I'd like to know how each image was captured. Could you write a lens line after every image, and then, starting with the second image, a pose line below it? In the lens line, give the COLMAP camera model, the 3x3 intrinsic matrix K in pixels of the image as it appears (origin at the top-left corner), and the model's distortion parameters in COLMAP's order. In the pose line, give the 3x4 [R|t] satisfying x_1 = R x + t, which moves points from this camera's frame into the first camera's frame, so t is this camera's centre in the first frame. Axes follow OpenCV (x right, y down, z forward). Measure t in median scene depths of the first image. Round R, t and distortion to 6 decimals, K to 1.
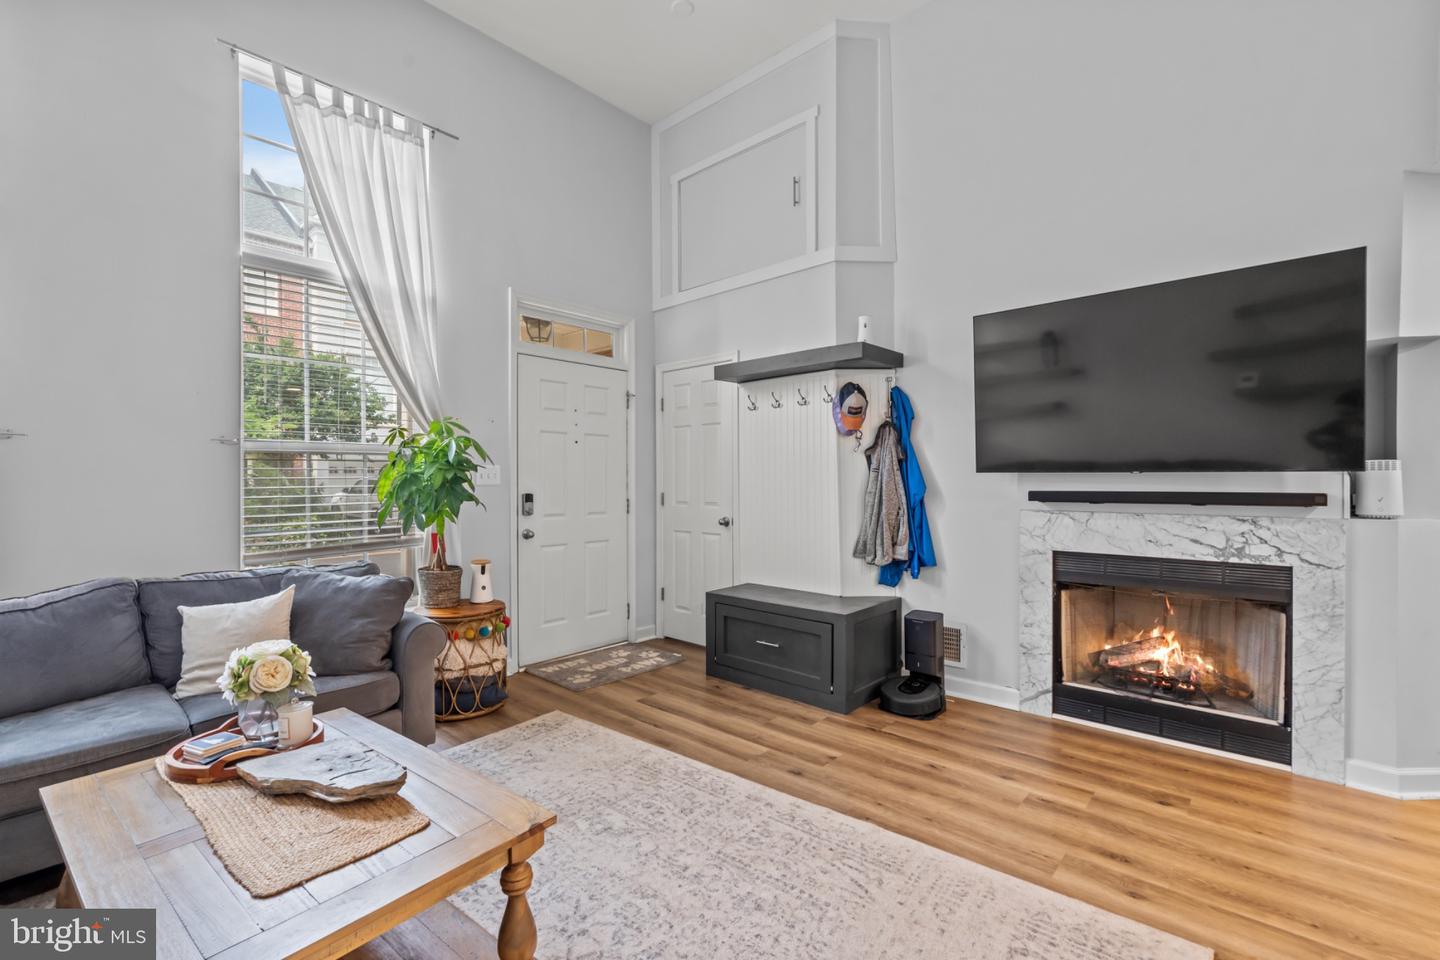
lens RADIAL K [[623.2, 0, 711.7], [0, 623.2, 480.0], [0, 0, 1]] dist [-0.001347, -0.000338]
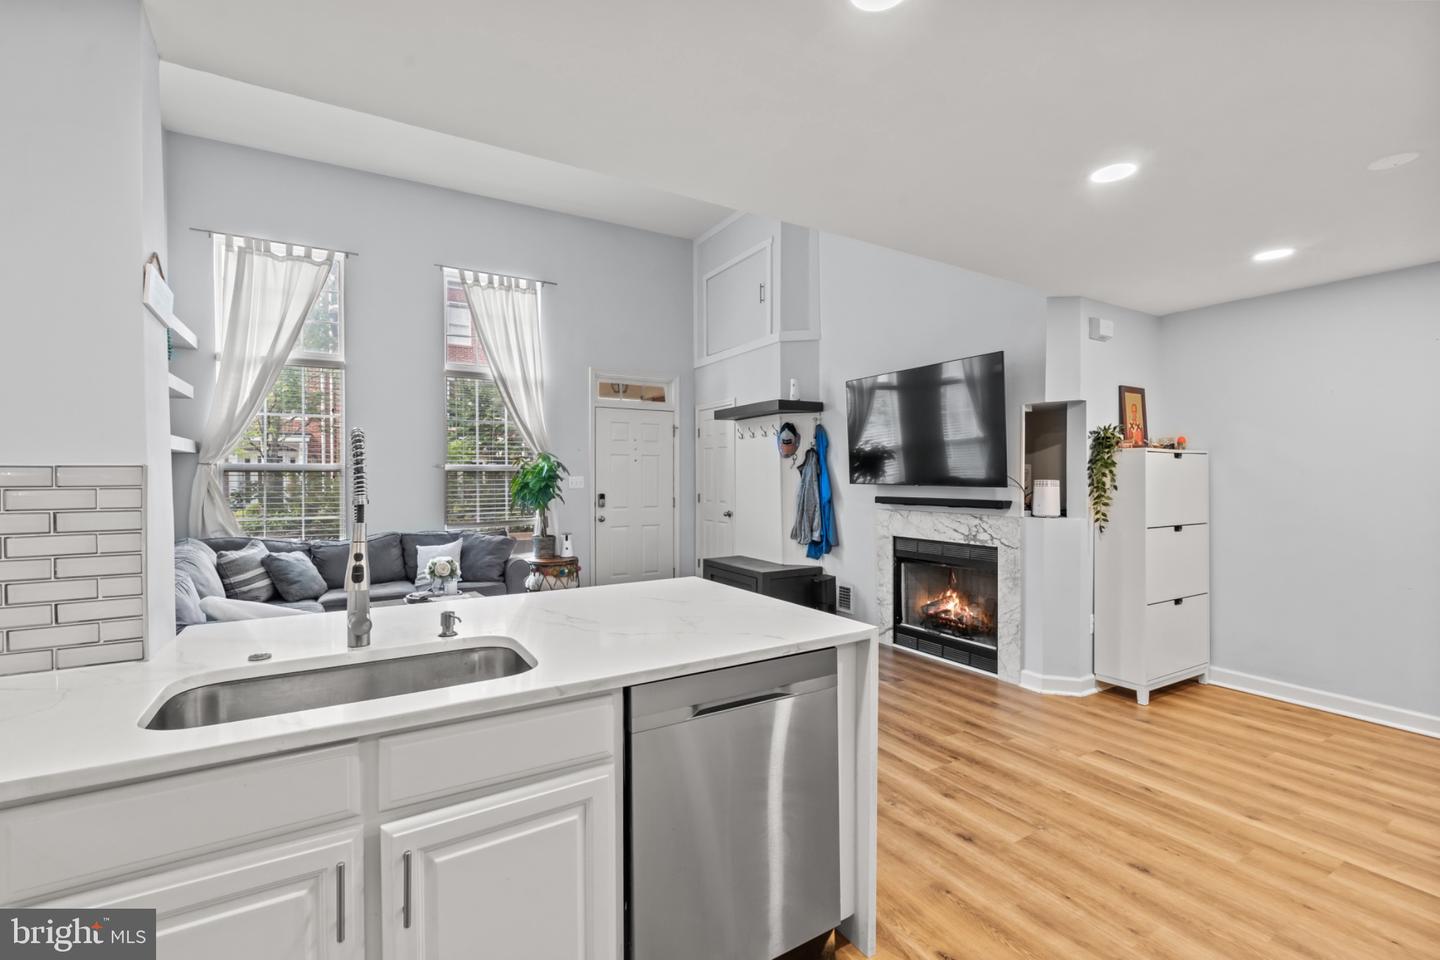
lens RADIAL K [[619.4, 0, 710.5], [0, 619.4, 482.2], [0, 0, 1]] dist [-0.001024, -0.000371]
pose [[0.955225, 0.005118, -0.295836, 0.567050], [-0.002553, 0.999956, 0.009054, -0.029190], [0.295869, -0.007893, 0.955196, -0.563707]]
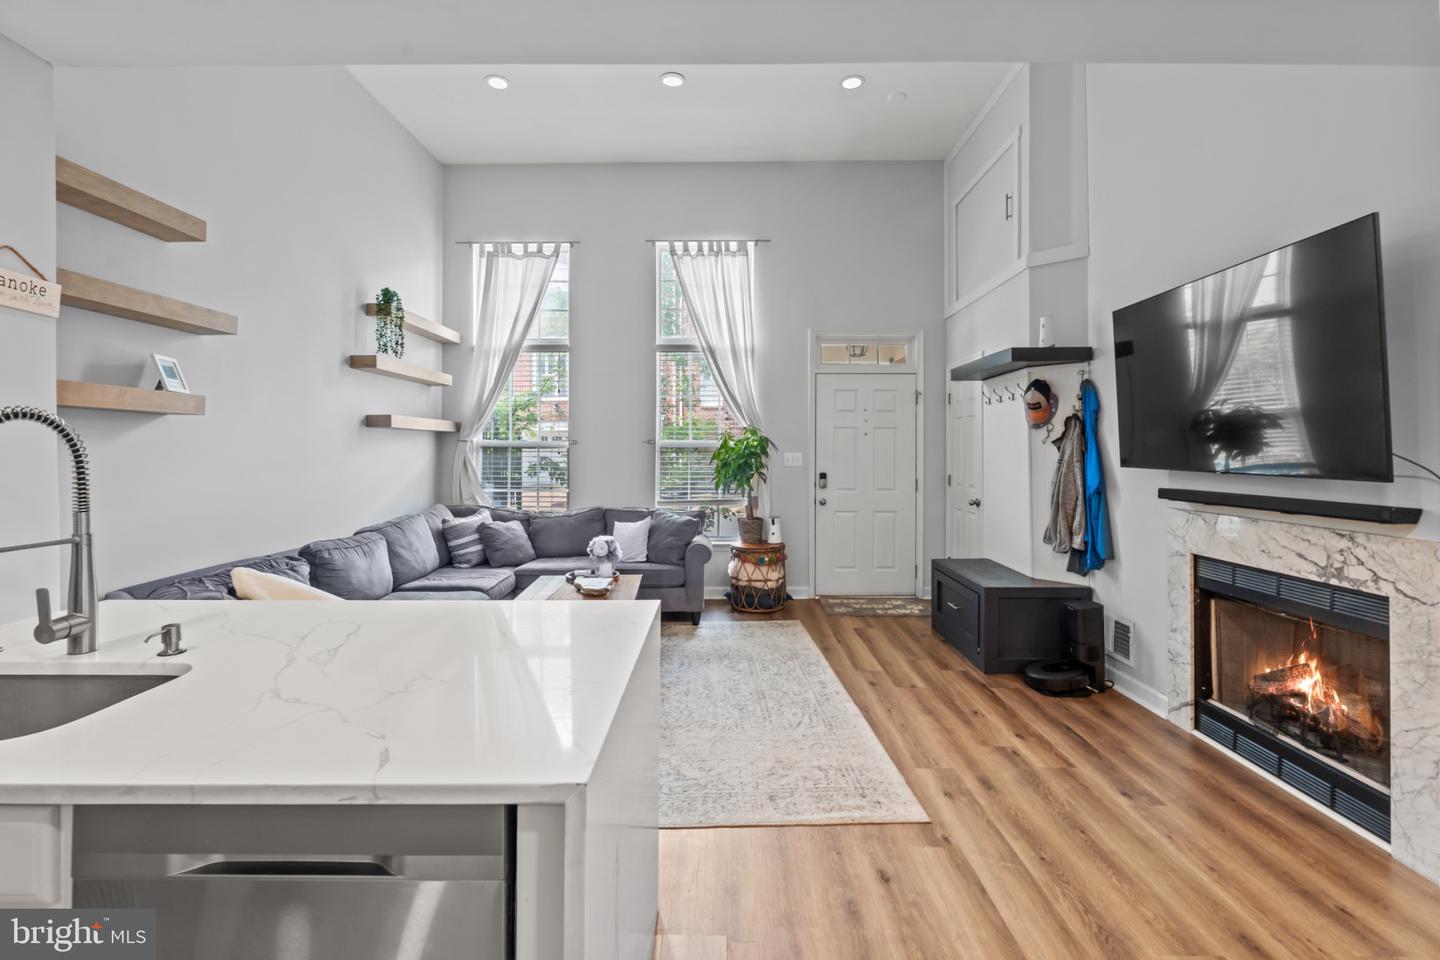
lens RADIAL K [[632.5, 0, 723.4], [0, 632.5, 447.9], [0, 0, 1]] dist [-0.000898, -0.000377]
pose [[0.670702, 0.002177, -0.741724, 0.774876], [-0.005248, 0.999985, -0.001810, -0.038361], [0.741709, 0.005106, 0.670703, -0.150731]]
